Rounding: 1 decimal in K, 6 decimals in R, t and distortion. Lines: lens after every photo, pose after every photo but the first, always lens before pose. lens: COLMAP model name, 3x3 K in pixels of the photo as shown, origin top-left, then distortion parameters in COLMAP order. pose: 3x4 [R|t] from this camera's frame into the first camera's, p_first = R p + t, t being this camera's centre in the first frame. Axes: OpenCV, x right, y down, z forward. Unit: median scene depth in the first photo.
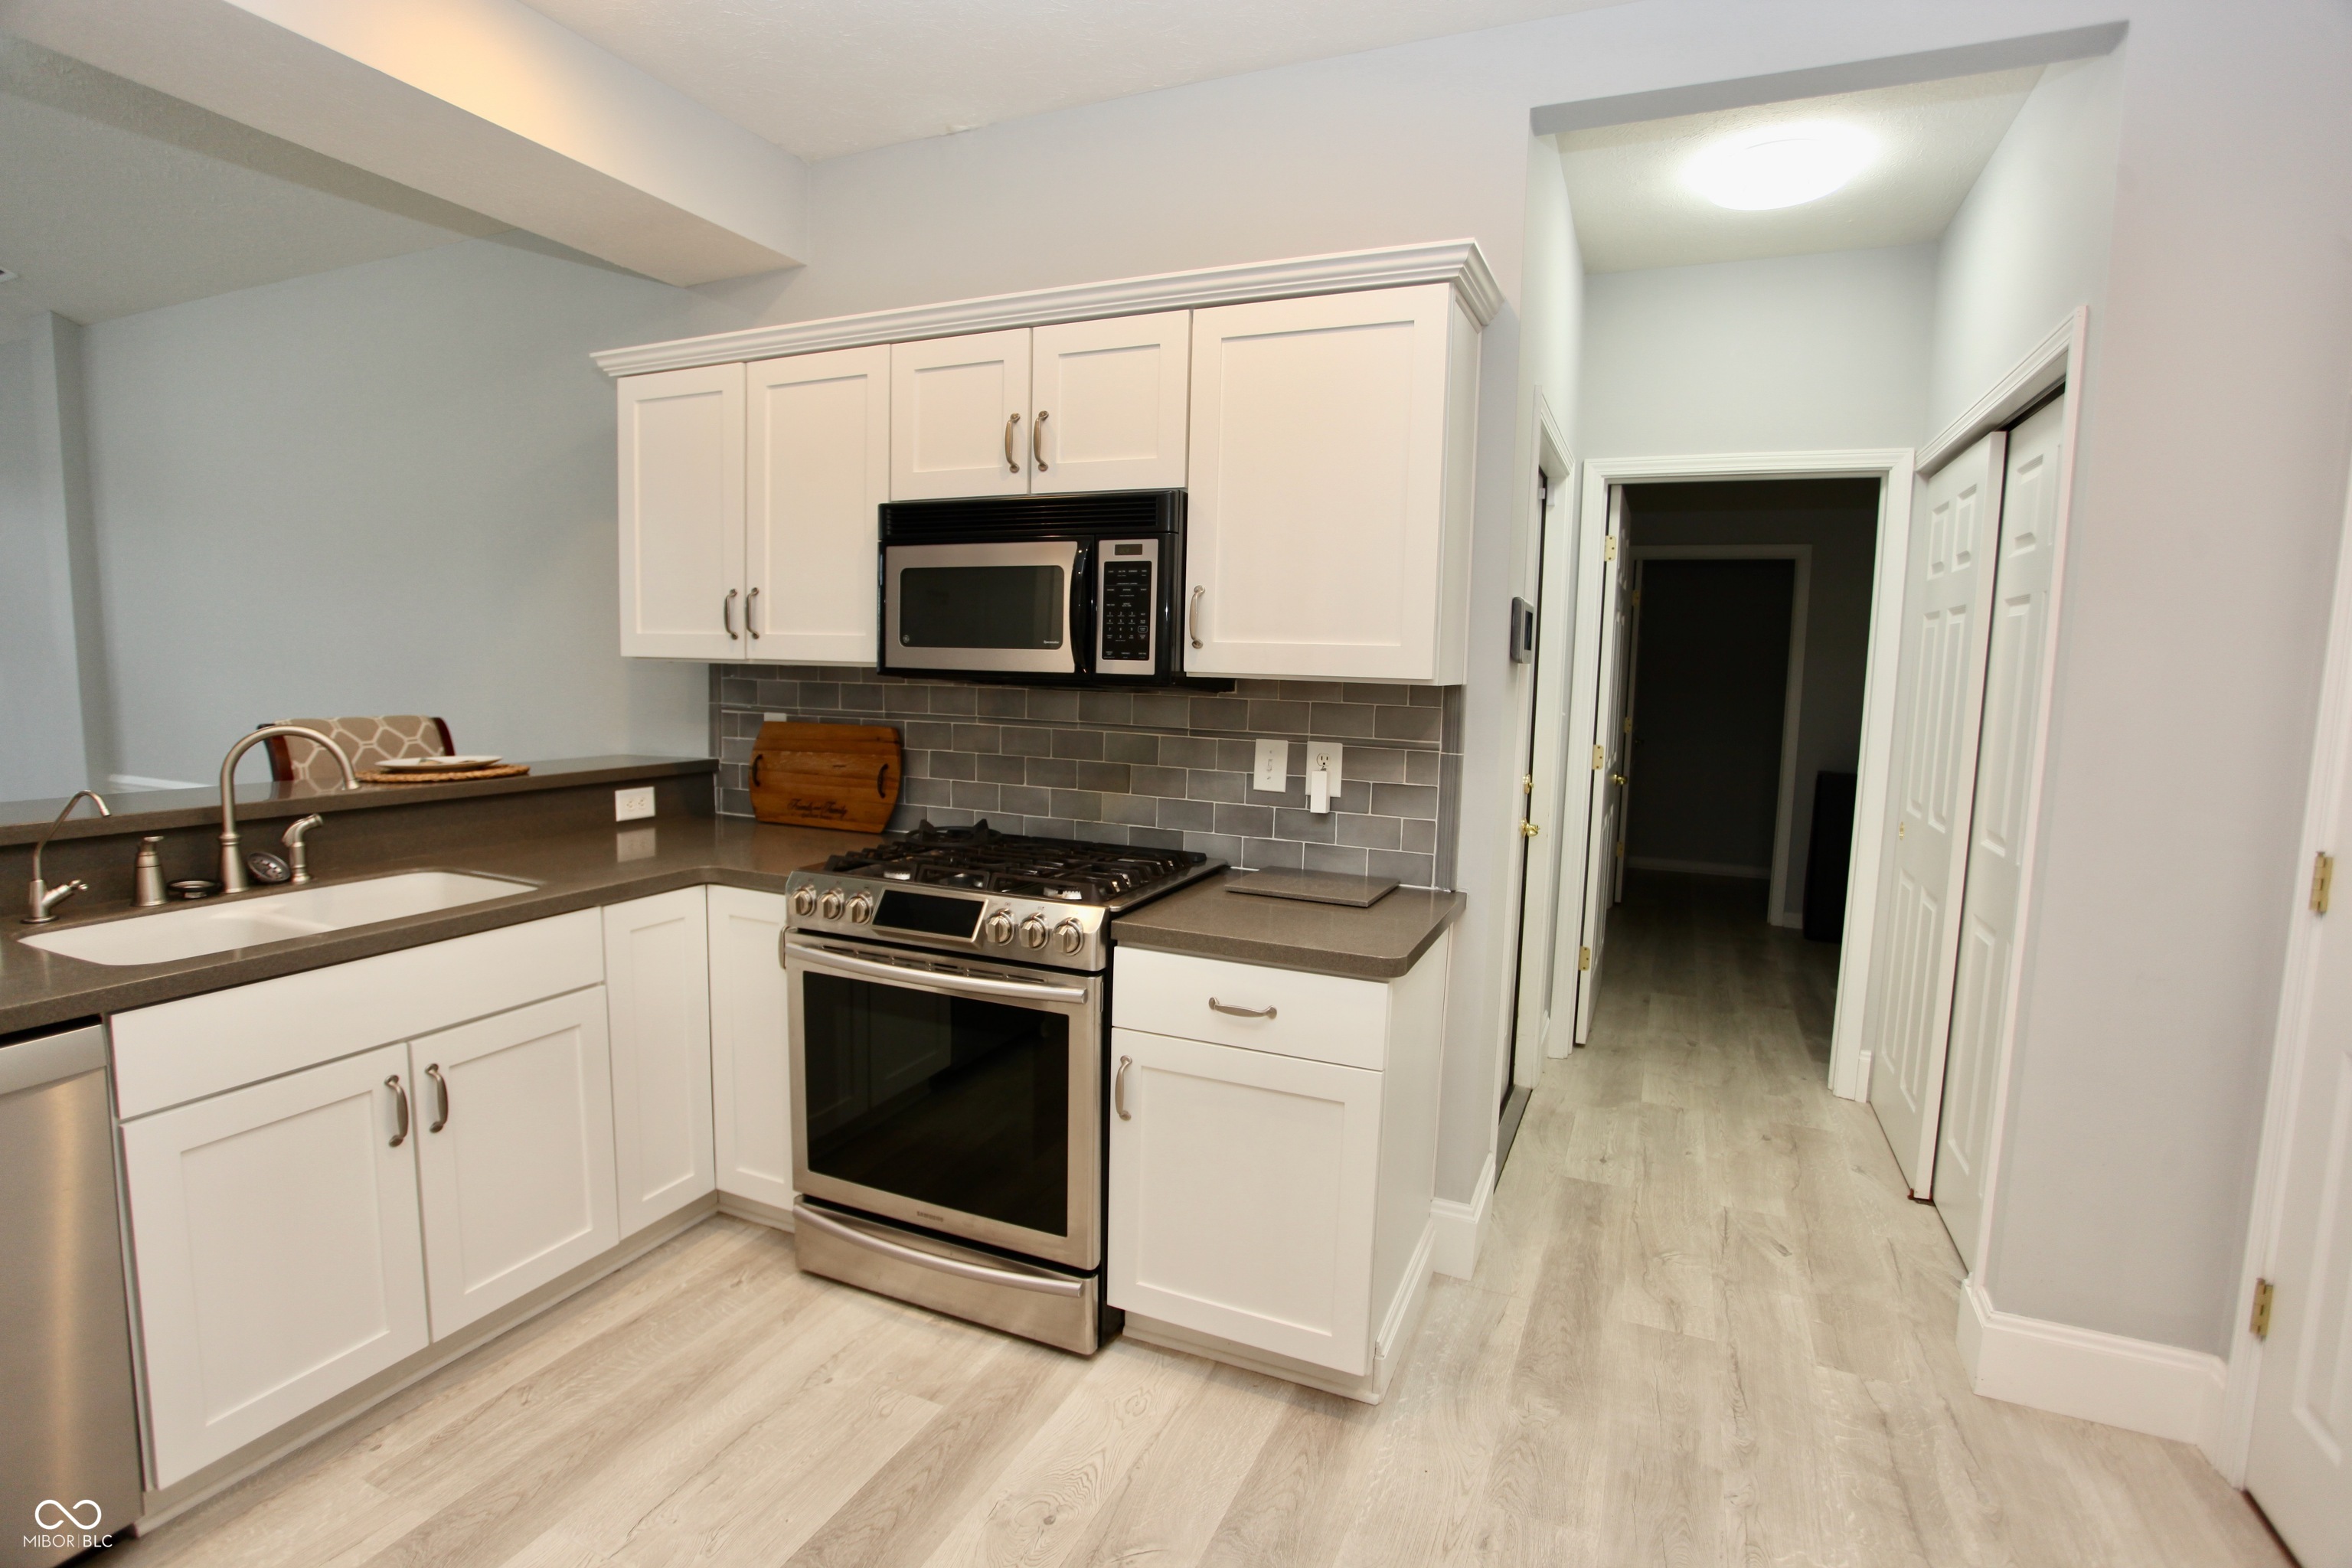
lens RADIAL K [[1139.4, 0, 1175.8], [0, 1139.4, 780.6], [0, 0, 1]] dist [-0.078215, 0.038419]
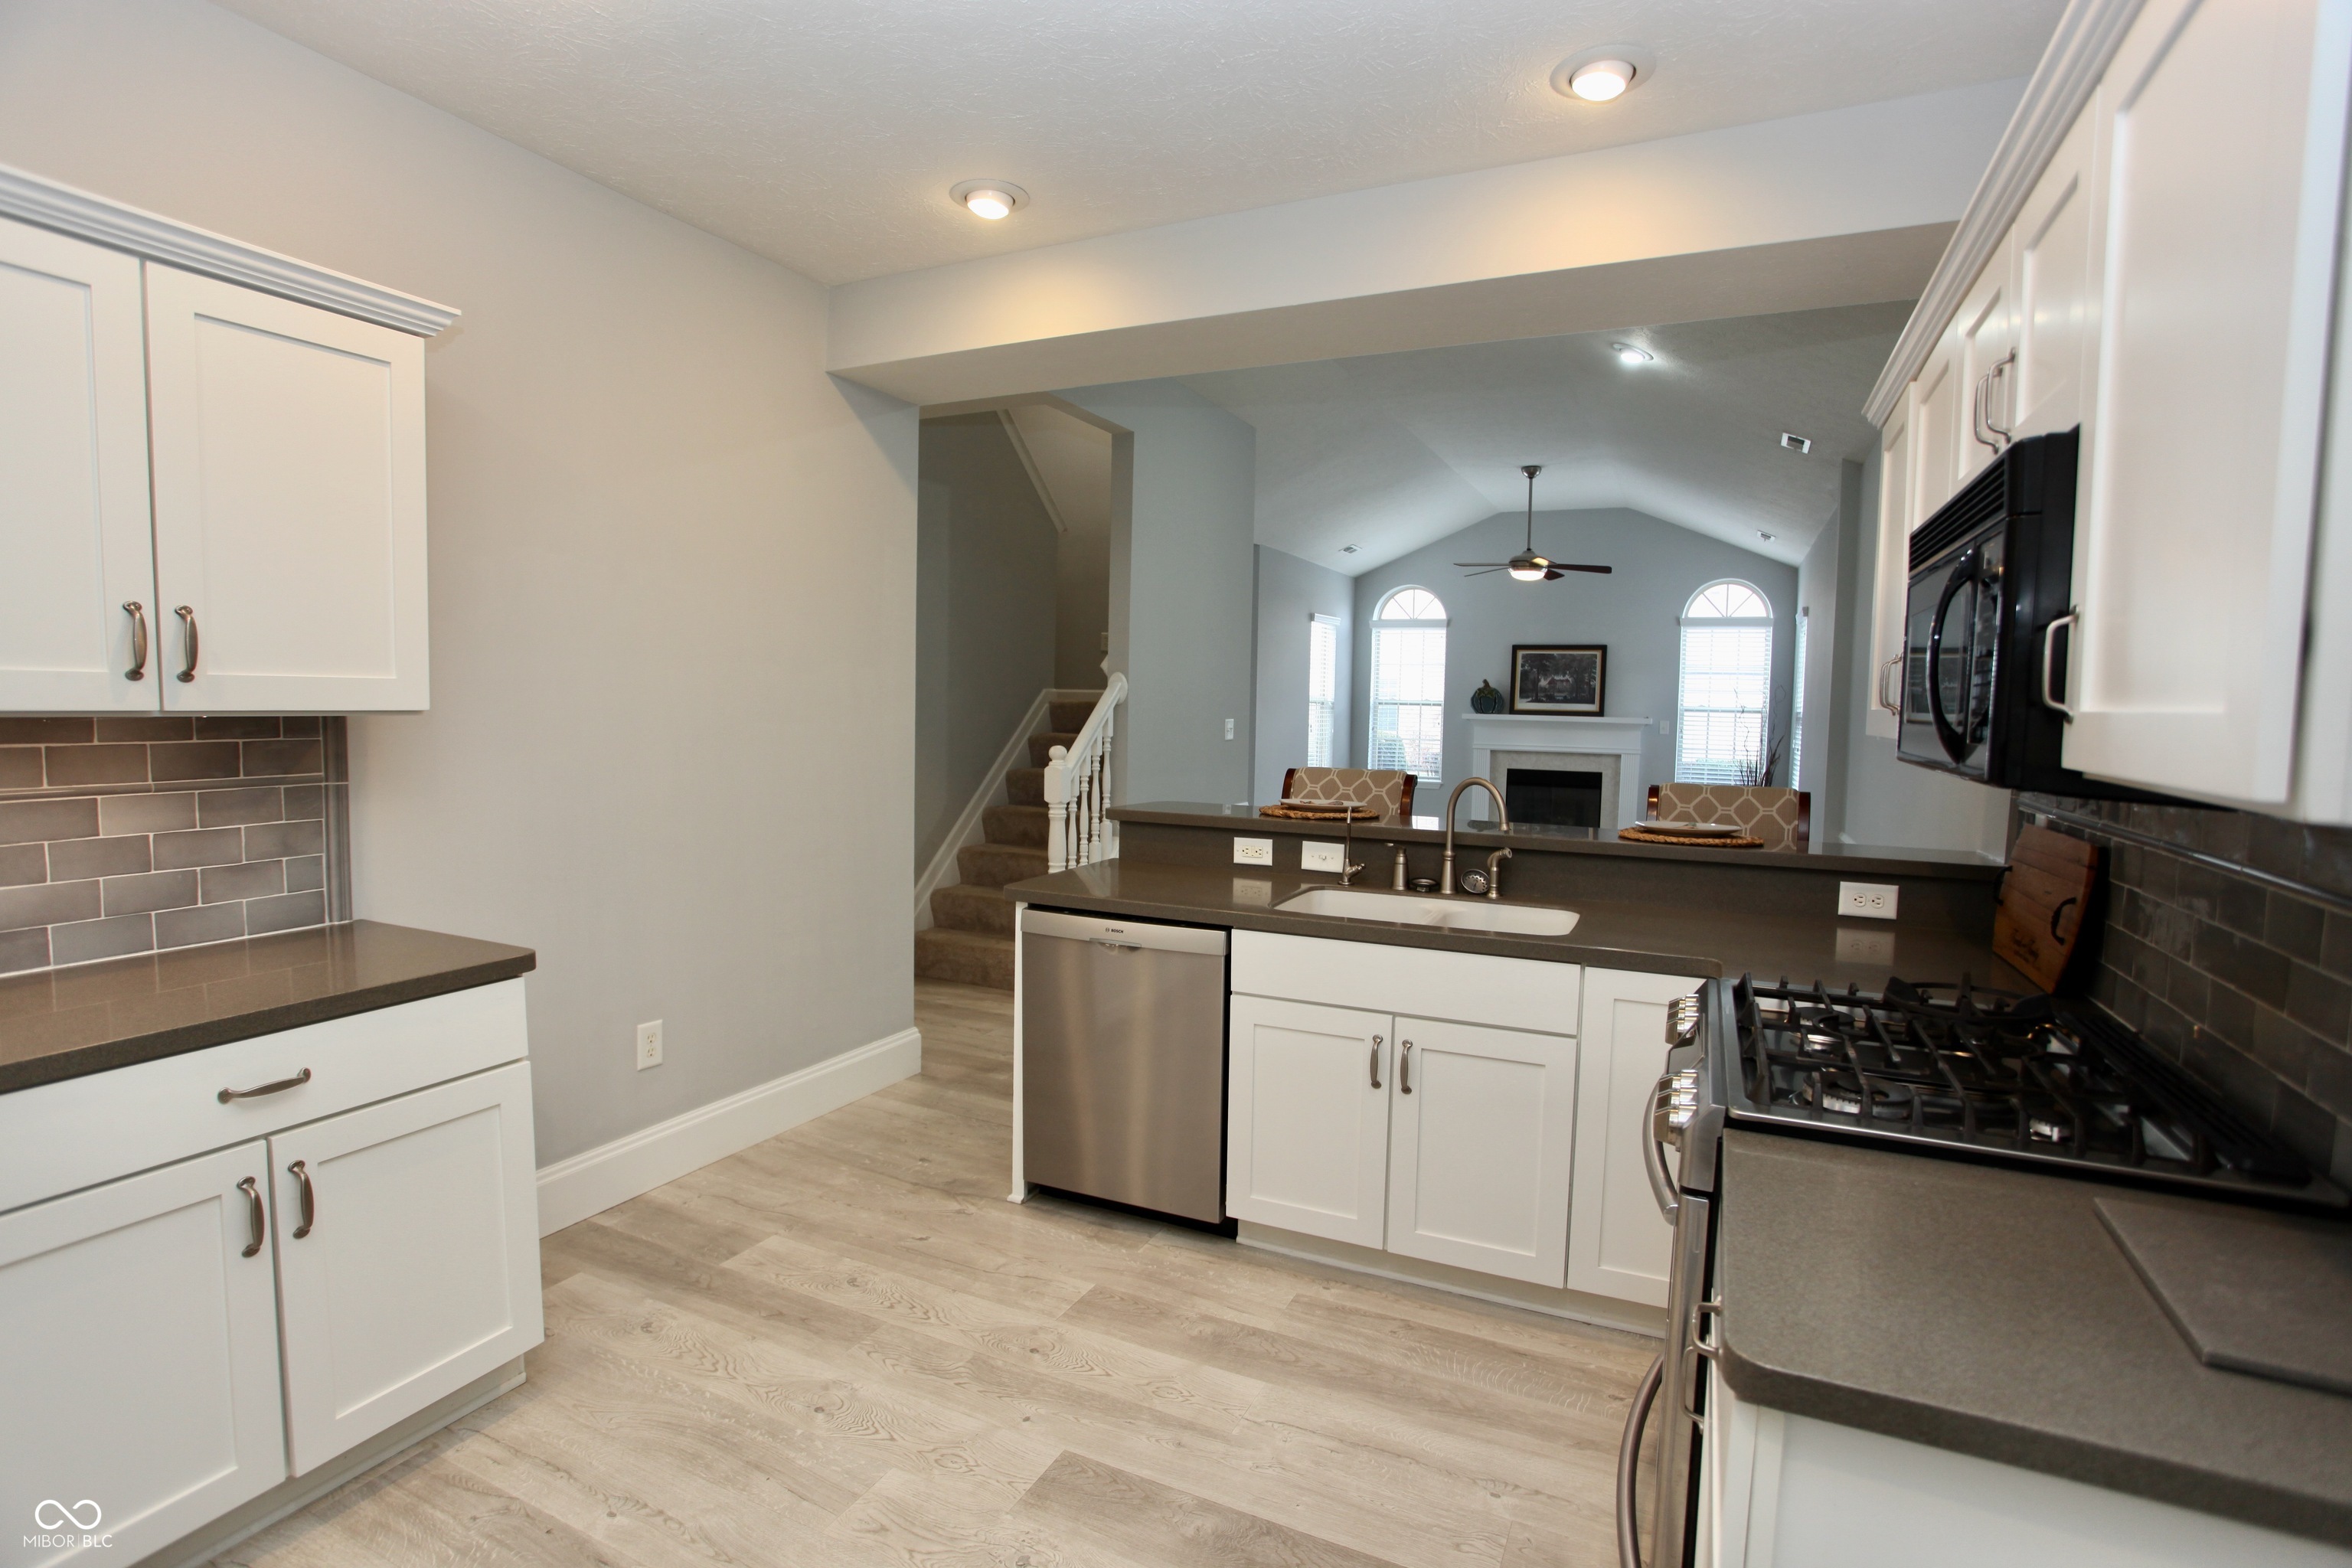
lens RADIAL K [[1139.4, 0, 1175.8], [0, 1139.4, 780.6], [0, 0, 1]] dist [-0.078215, 0.038419]
pose [[-0.037726, 0.038922, -0.998530, 0.530428], [-0.125416, 0.991156, 0.043373, -0.054044], [0.991387, 0.126868, -0.032511, 0.606317]]
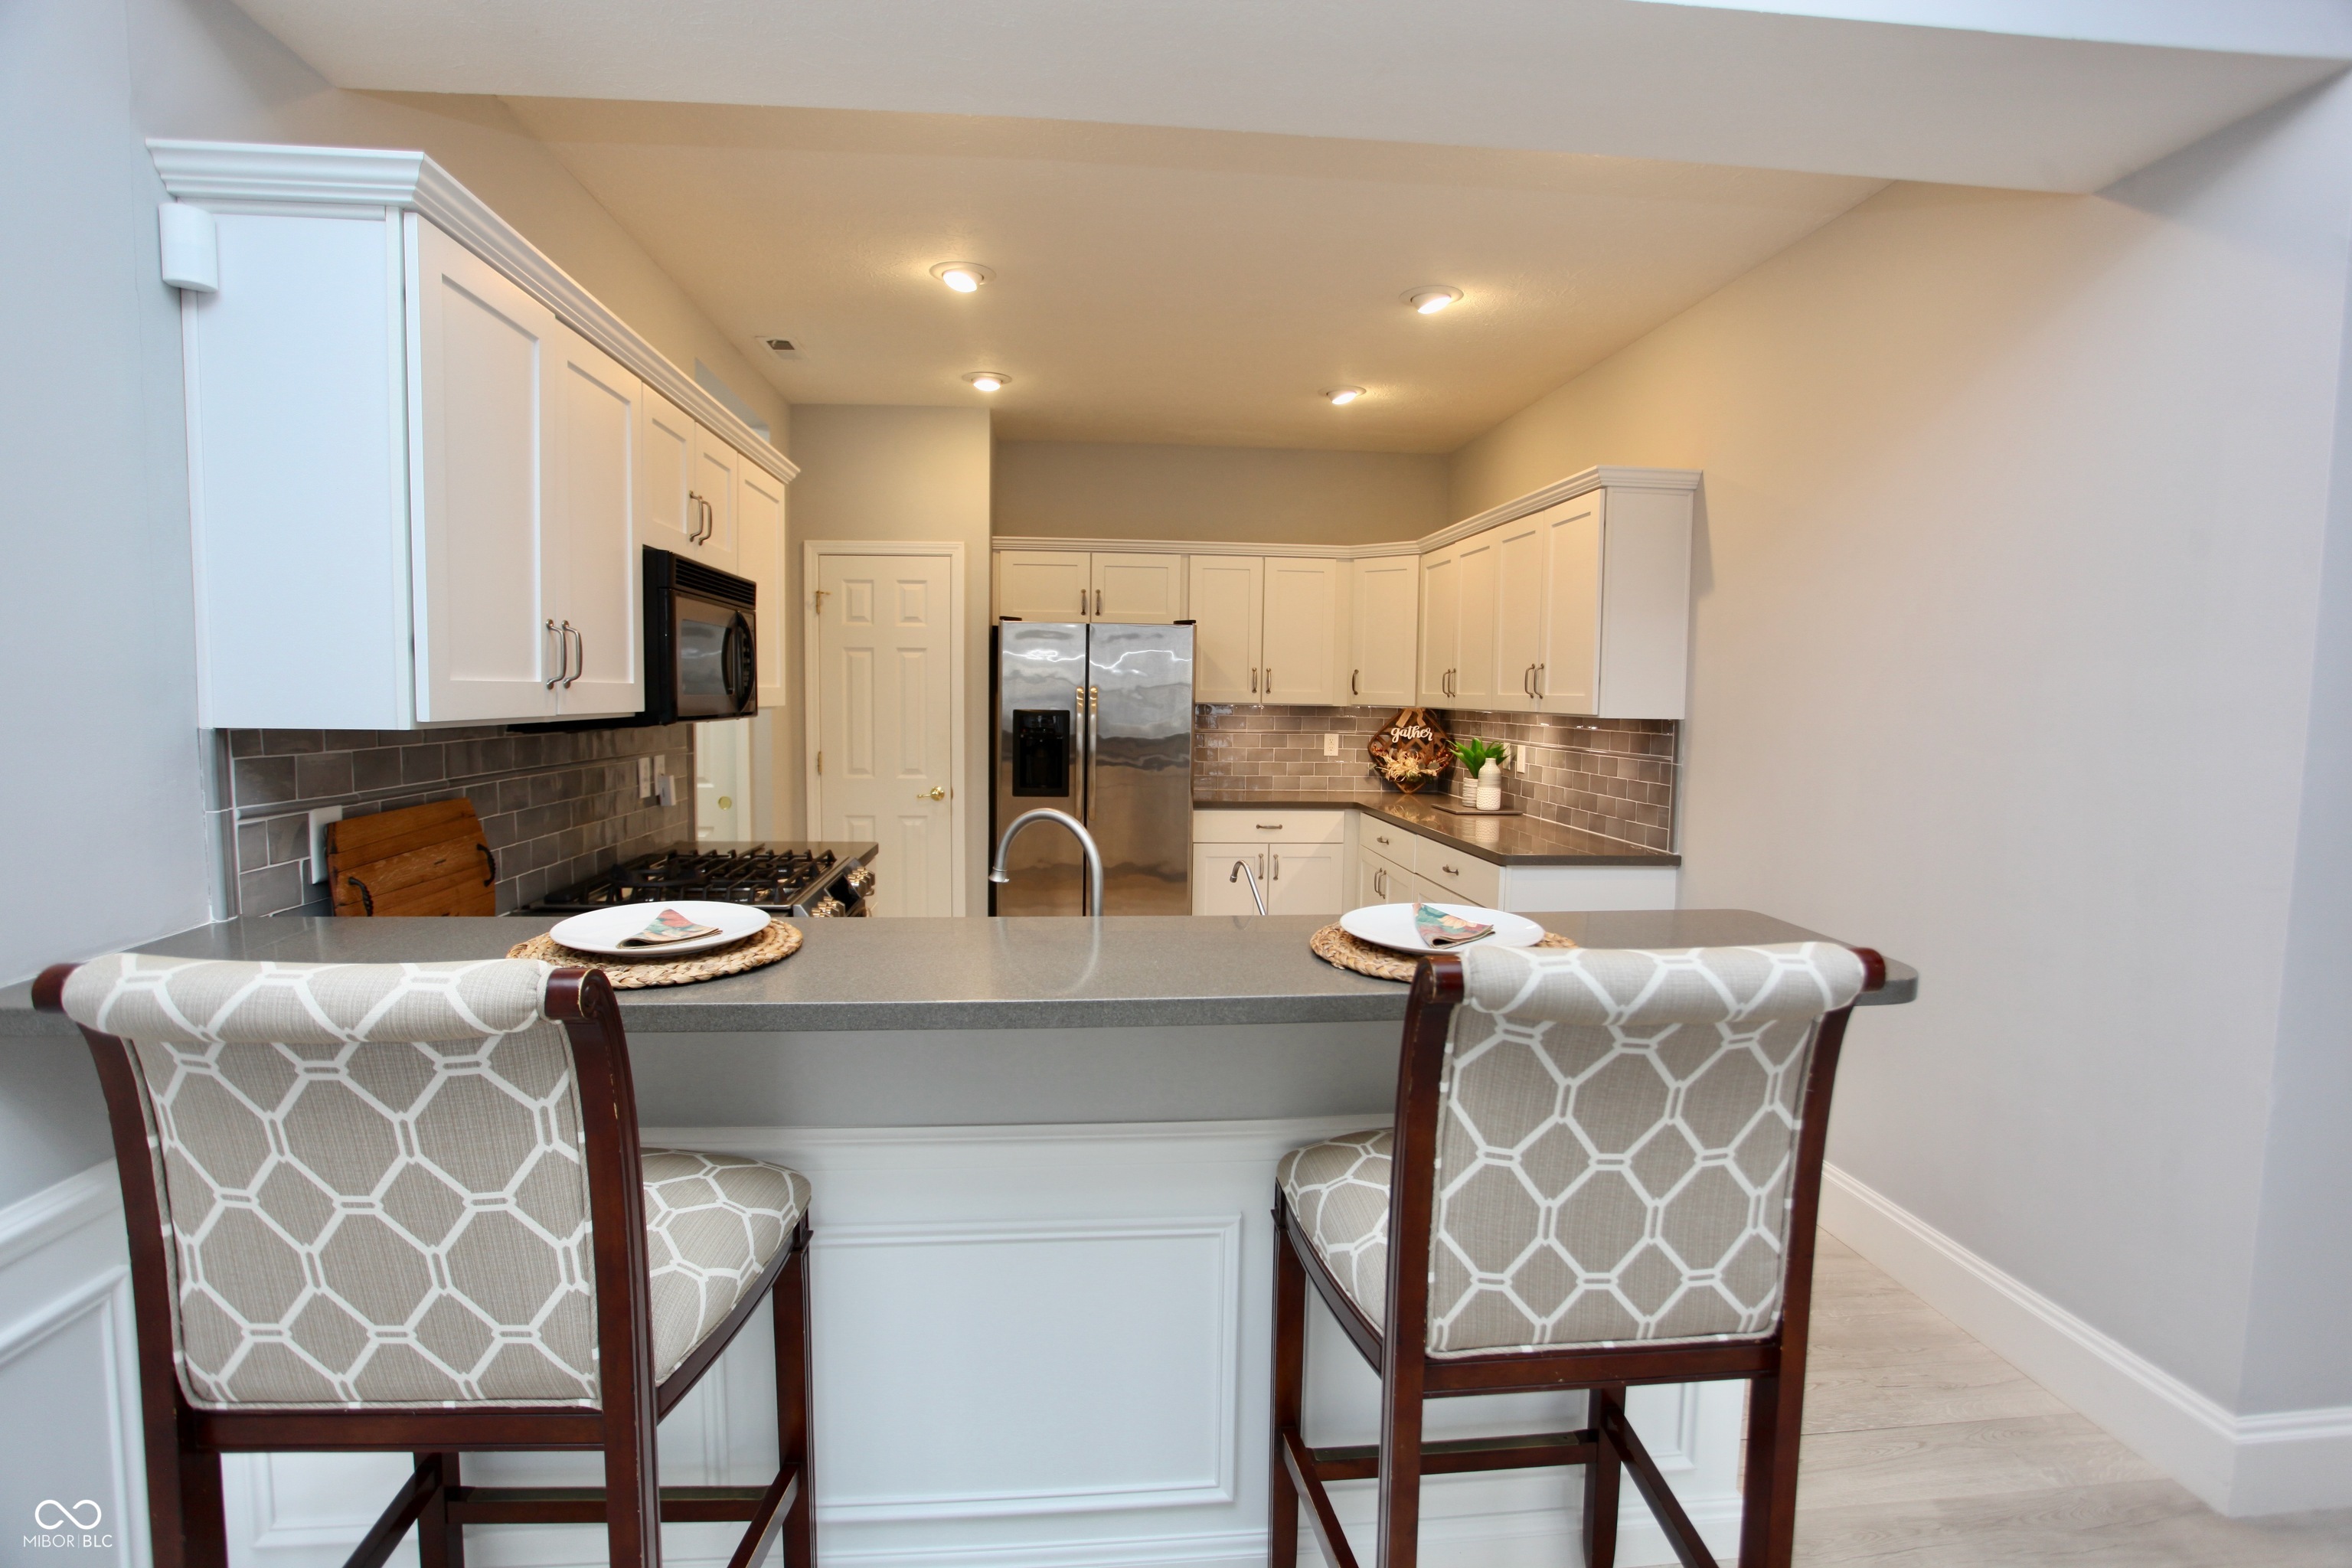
lens RADIAL K [[1139.4, 0, 1175.8], [0, 1139.4, 780.6], [0, 0, 1]] dist [-0.078215, 0.038419]
pose [[-0.487166, -0.098209, 0.867770, -1.460255], [0.068922, 0.986234, 0.150309, -0.177515], [-0.870586, 0.133034, -0.473691, 1.193758]]
